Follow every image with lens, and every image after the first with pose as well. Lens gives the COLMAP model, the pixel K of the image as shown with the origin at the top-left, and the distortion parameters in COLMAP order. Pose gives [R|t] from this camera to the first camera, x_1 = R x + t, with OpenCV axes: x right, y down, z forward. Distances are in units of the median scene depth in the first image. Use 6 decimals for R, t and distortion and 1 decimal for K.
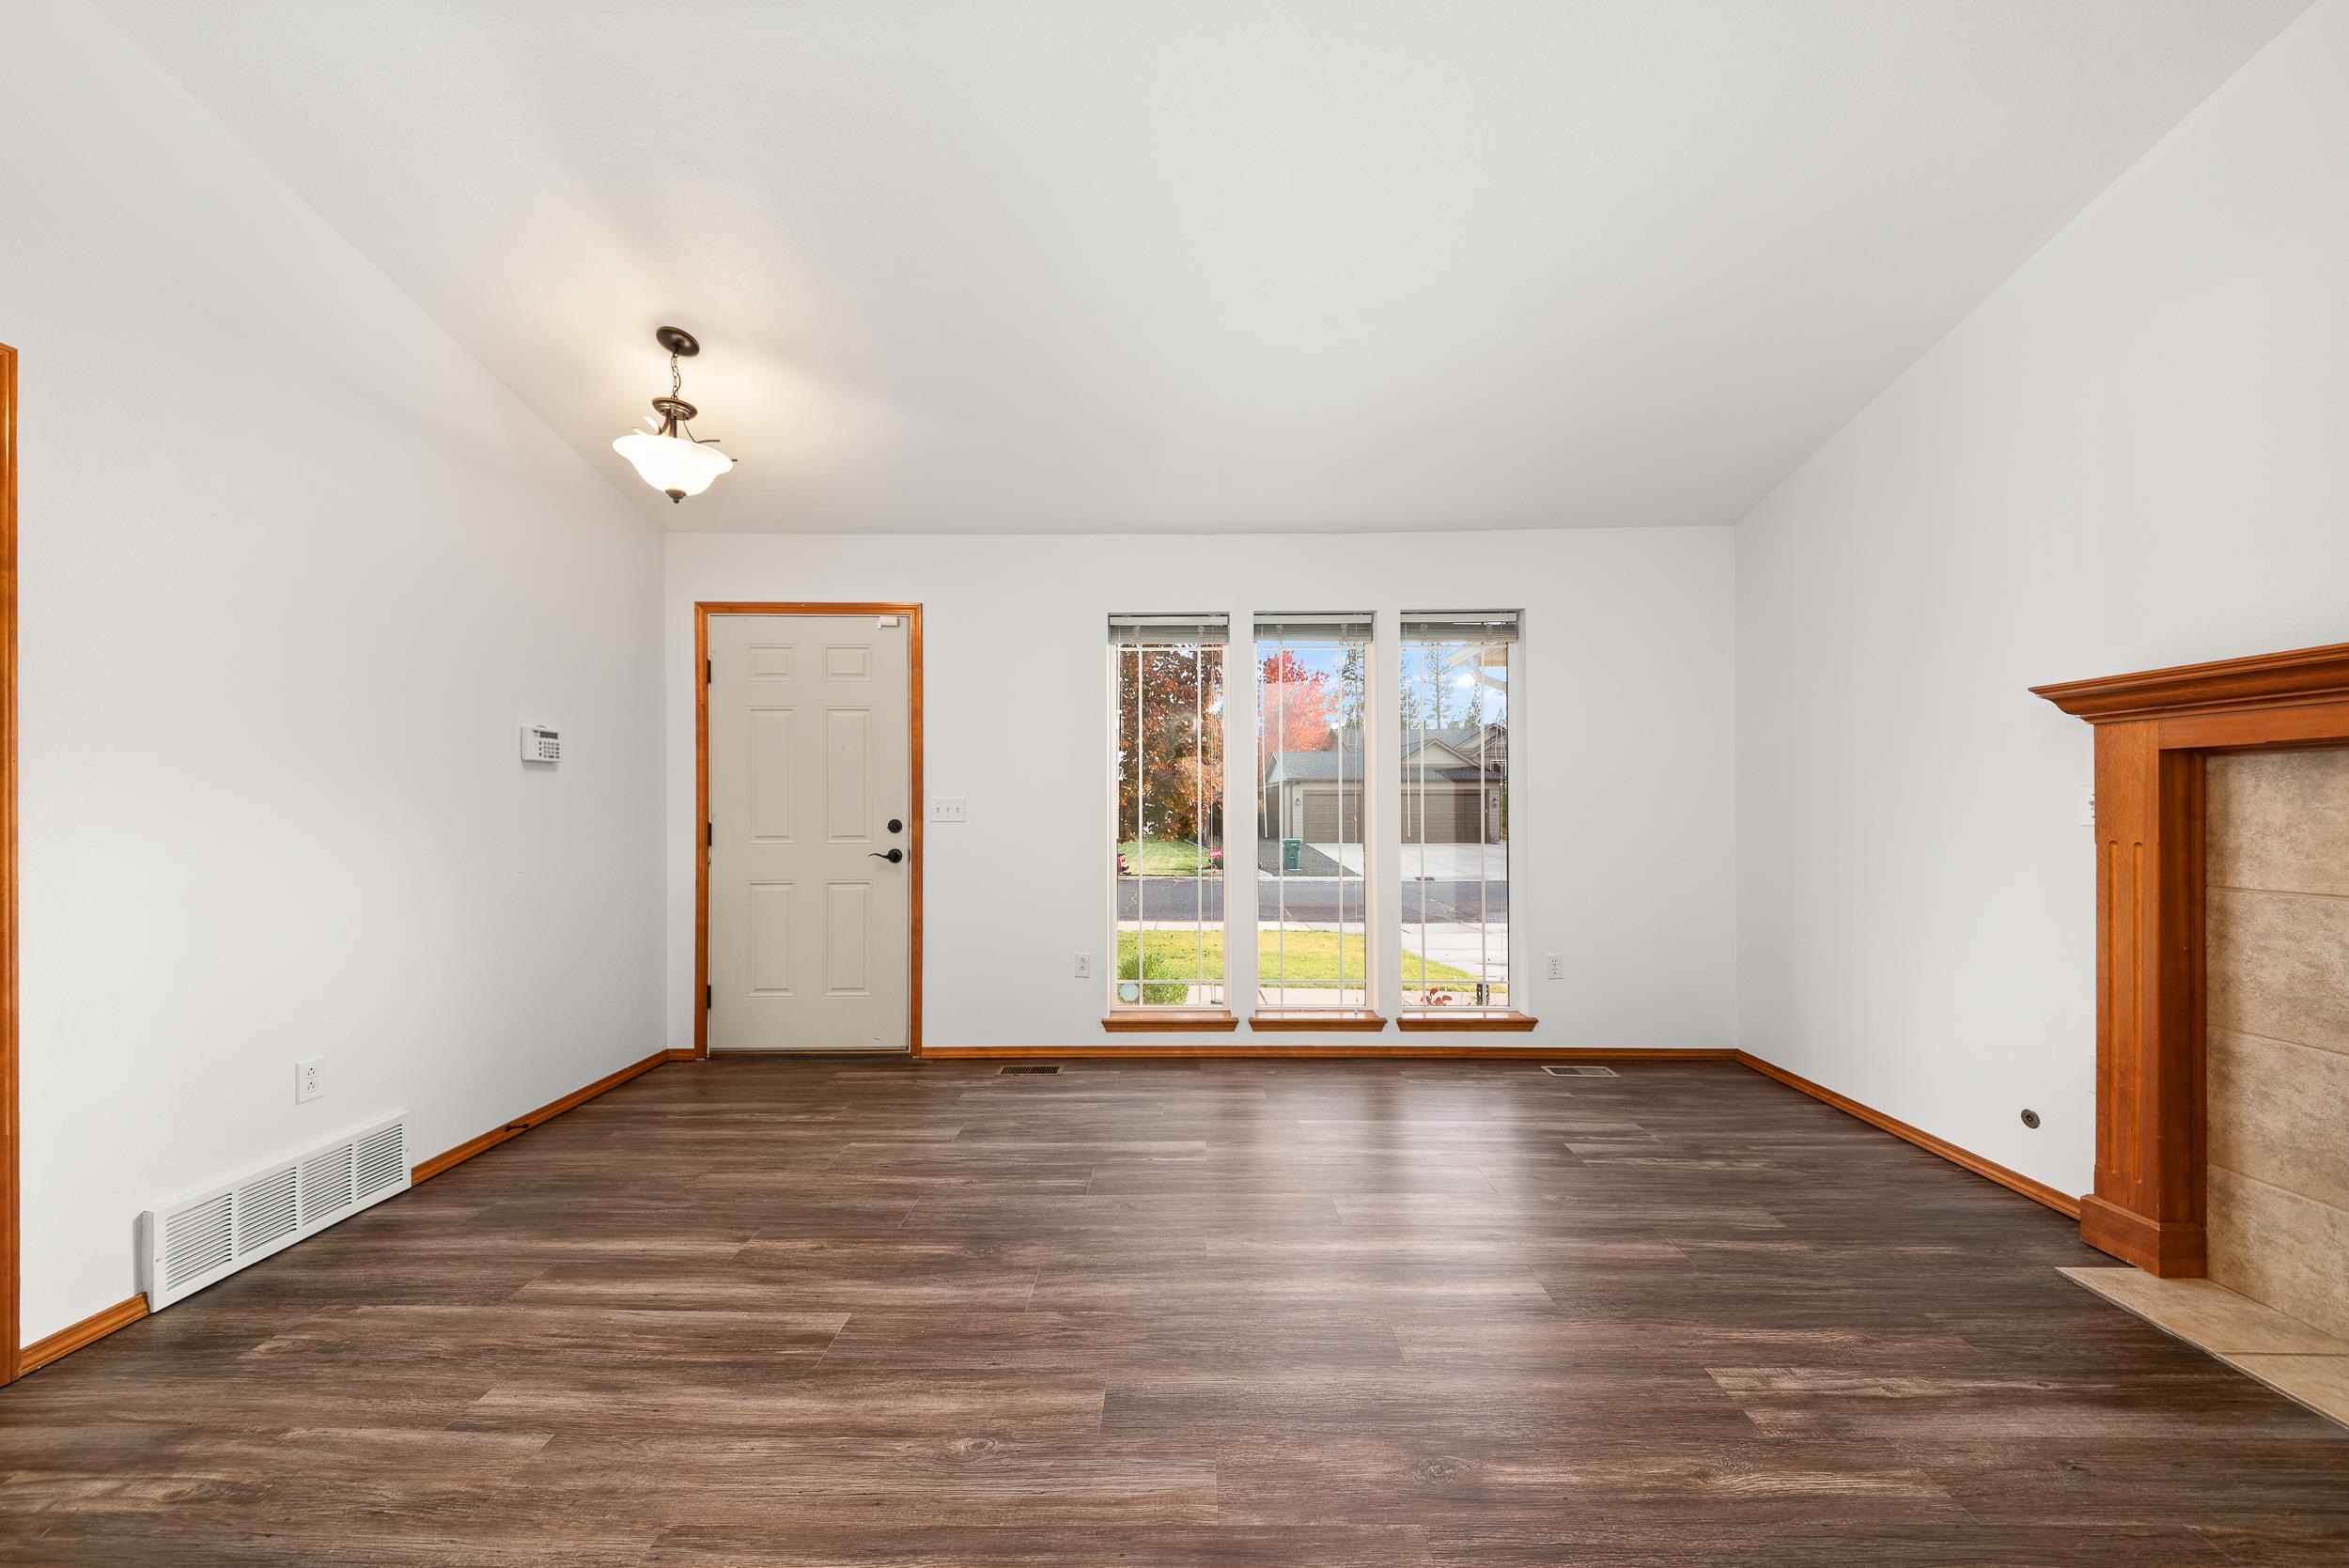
lens RADIAL K [[822.9, 0, 1179.0], [0, 822.9, 801.3], [0, 0, 1]] dist [0.041002, -0.019776]
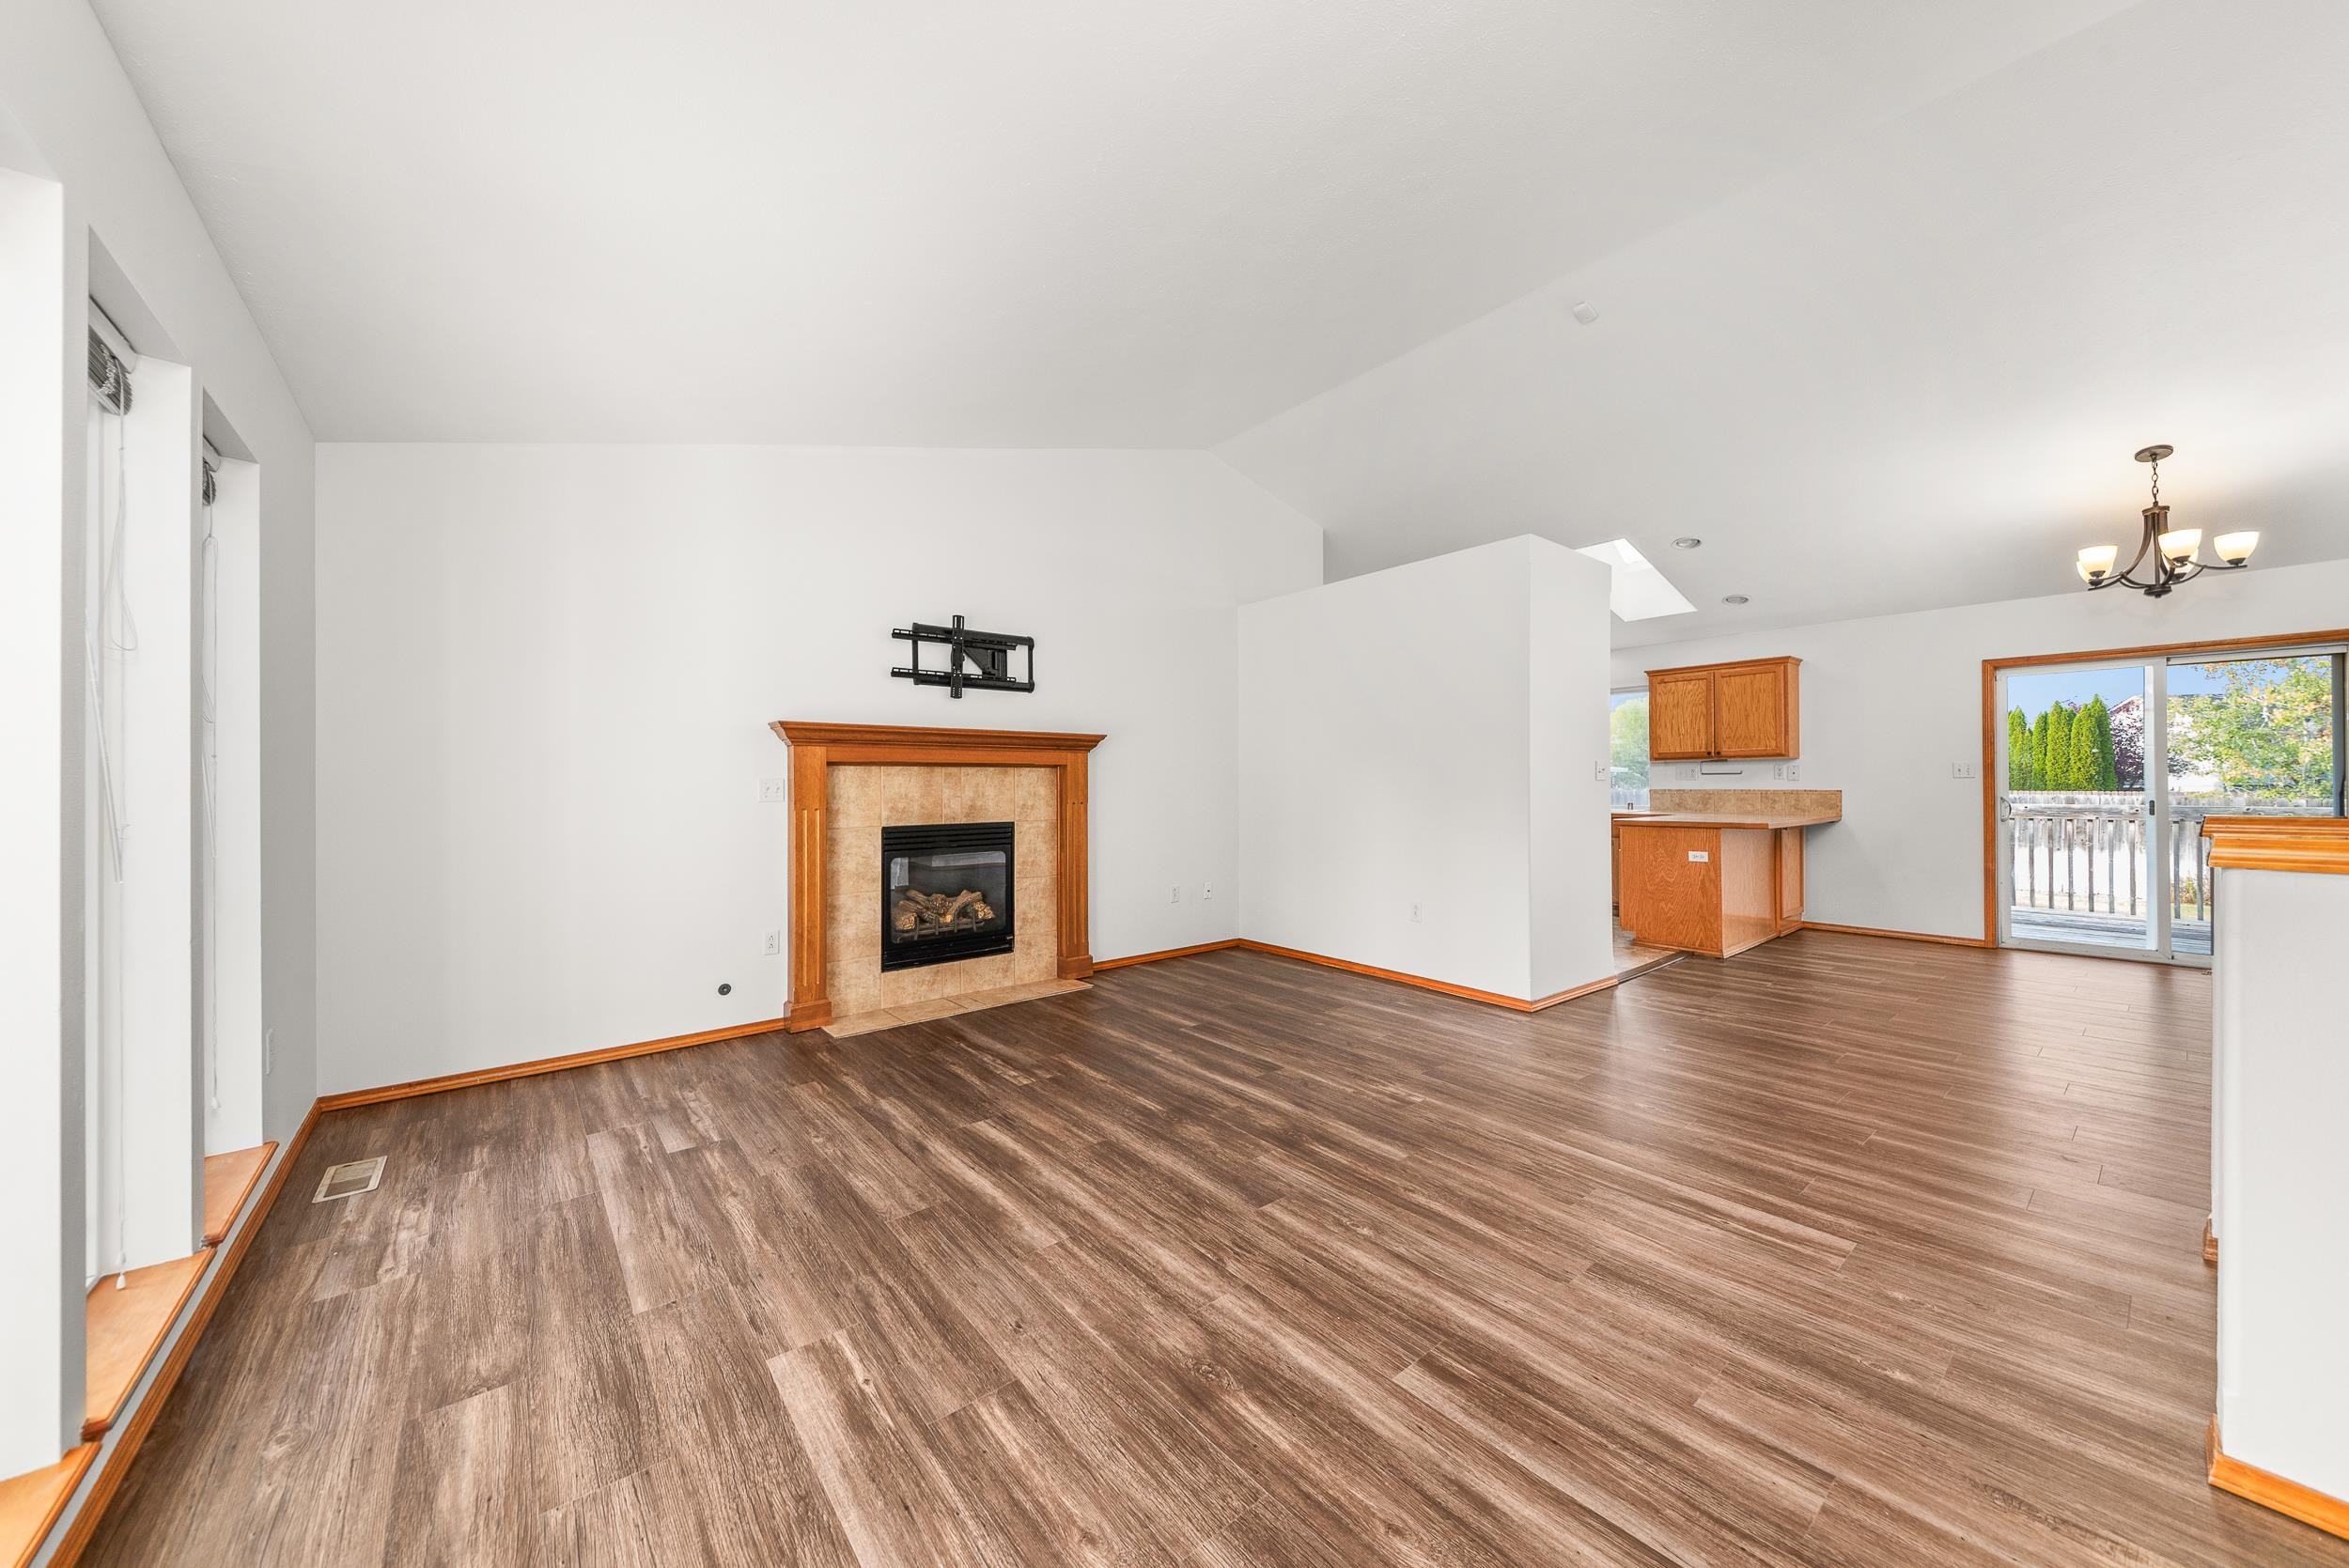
lens RADIAL K [[819.1, 0, 1163.7], [0, 819.1, 782.7], [0, 0, 1]] dist [0.048721, -0.021090]
pose [[-0.639870, 0.008434, 0.768436, -0.631847], [0.003069, 0.999960, -0.008420, 0.006197], [-0.768477, -0.003030, -0.639871, 1.207894]]
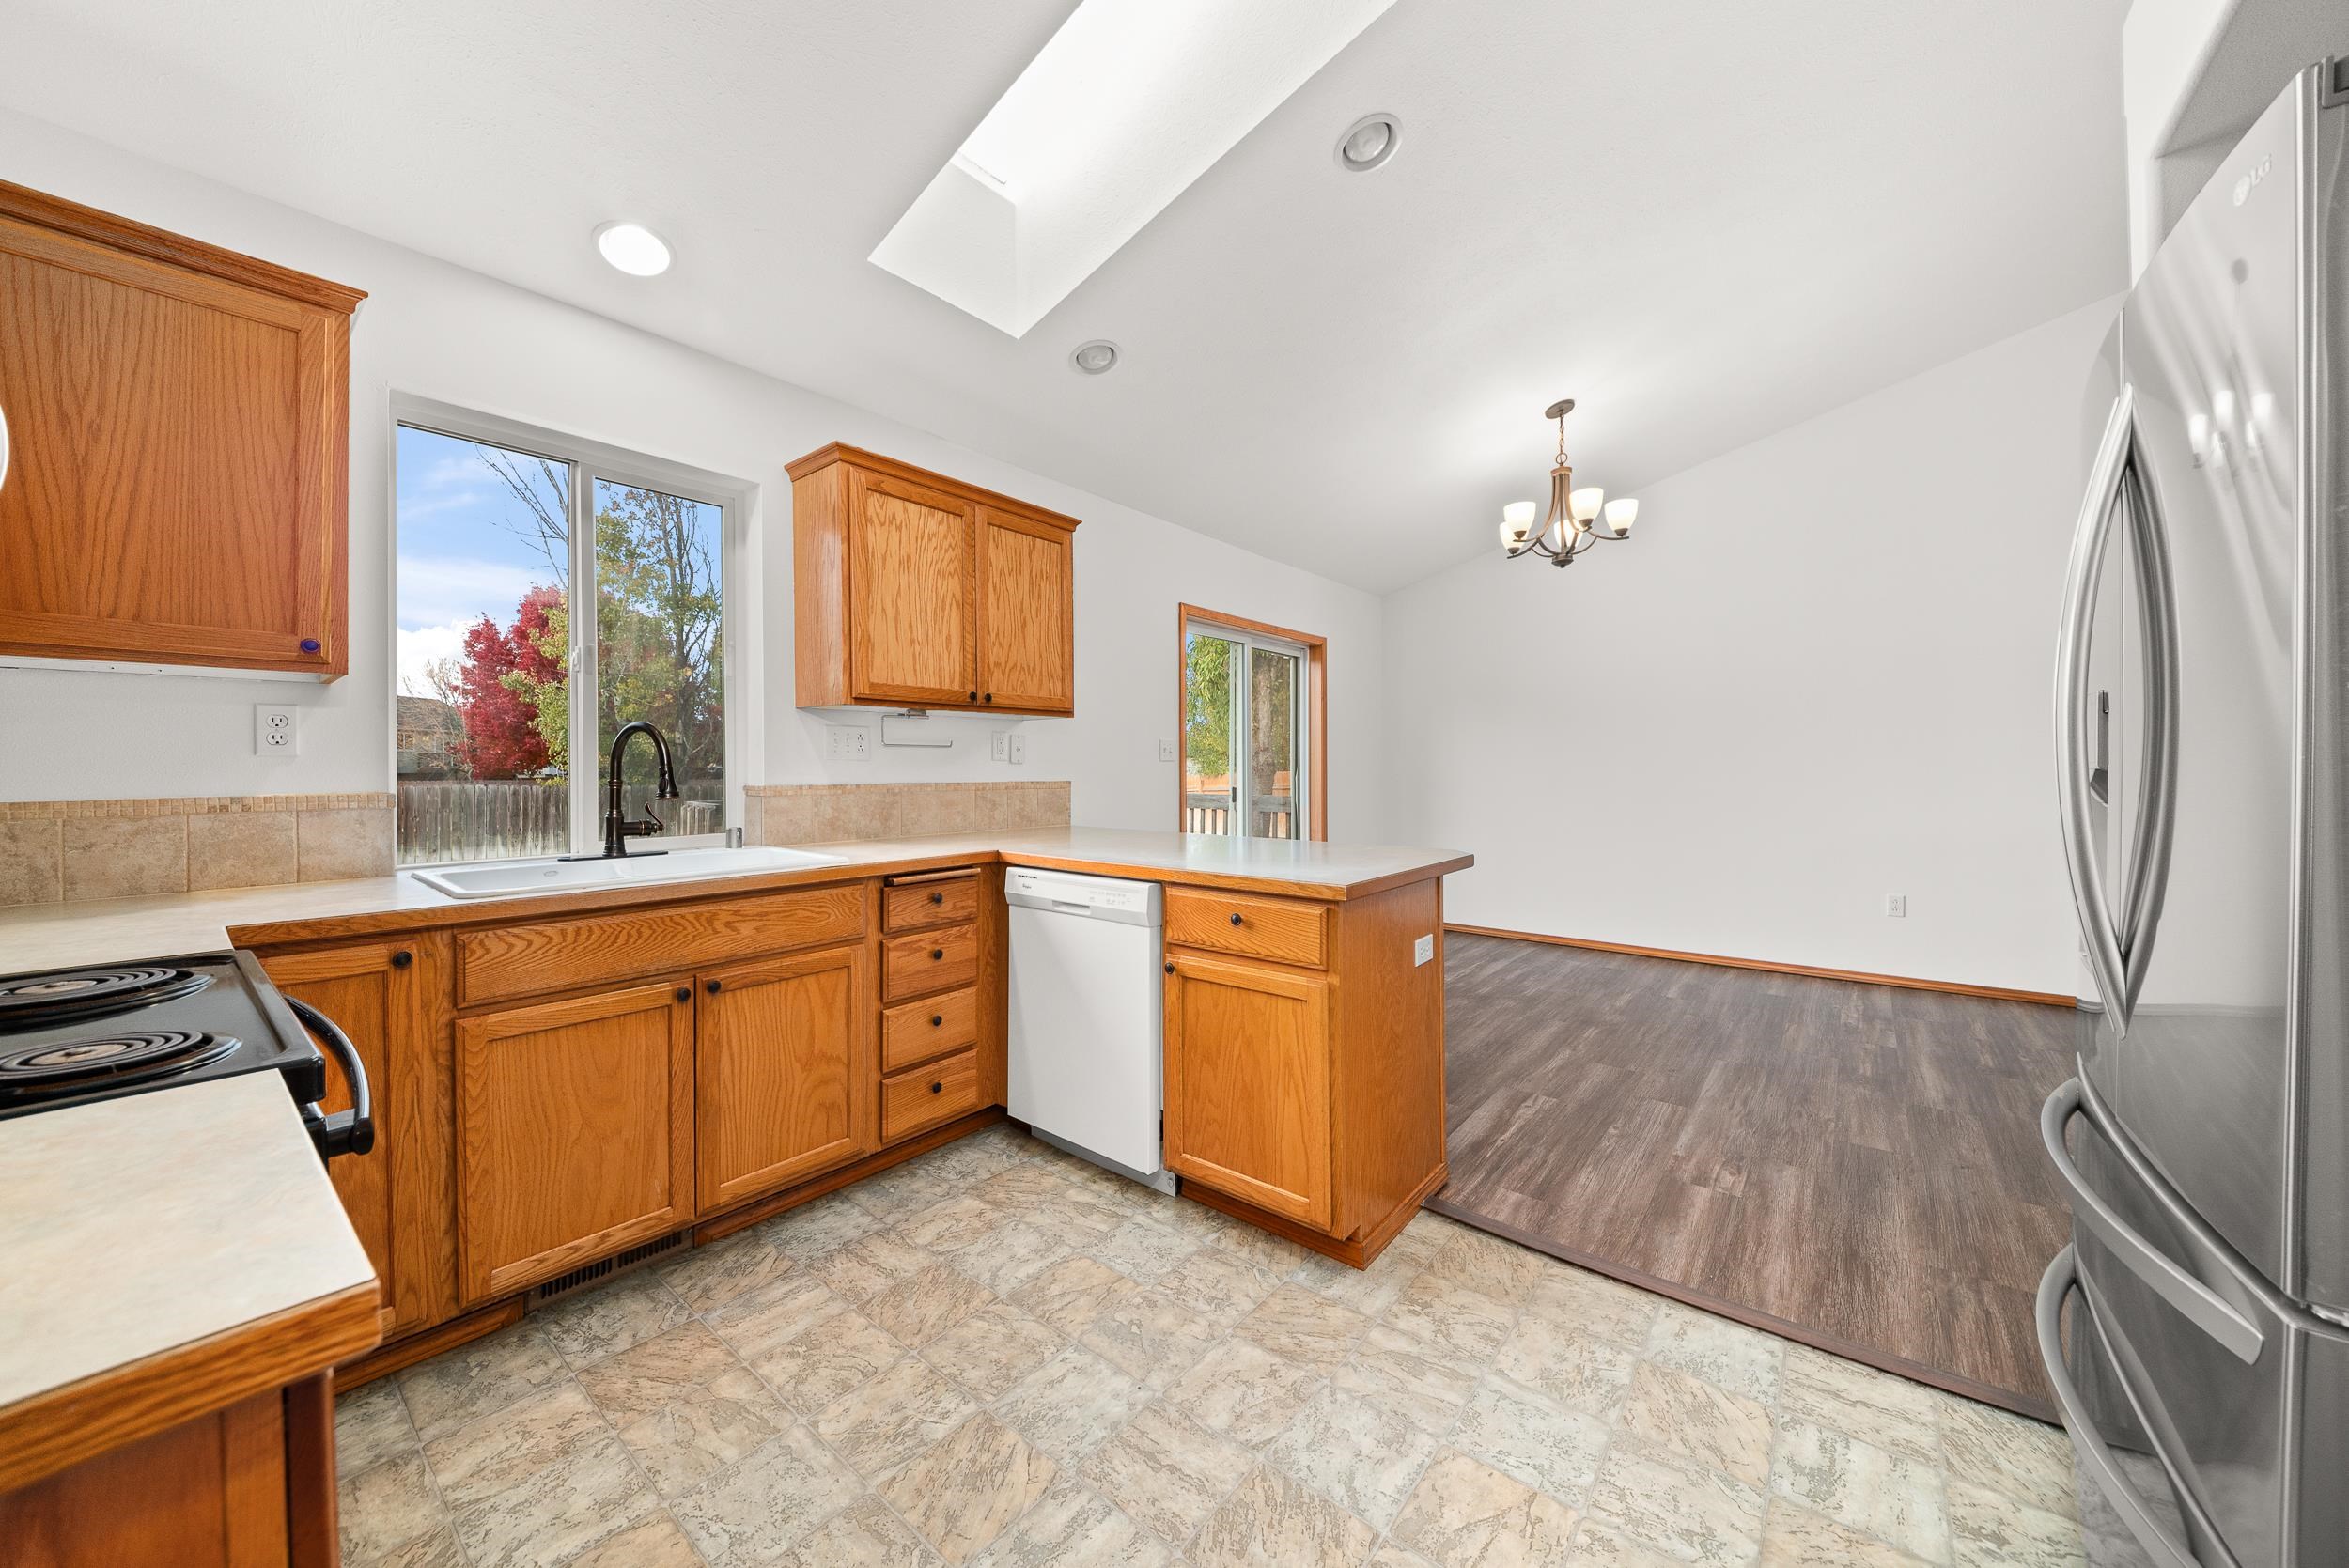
lens RADIAL K [[811.4, 0, 1158.0], [0, 811.4, 768.3], [0, 0, 1]] dist [0.018313, -0.014495]
pose [[-0.640006, 0.006895, -0.768339, 0.867141], [0.007909, 0.999966, 0.002385, -0.007174], [0.768329, -0.004550, -0.640039, -0.787526]]
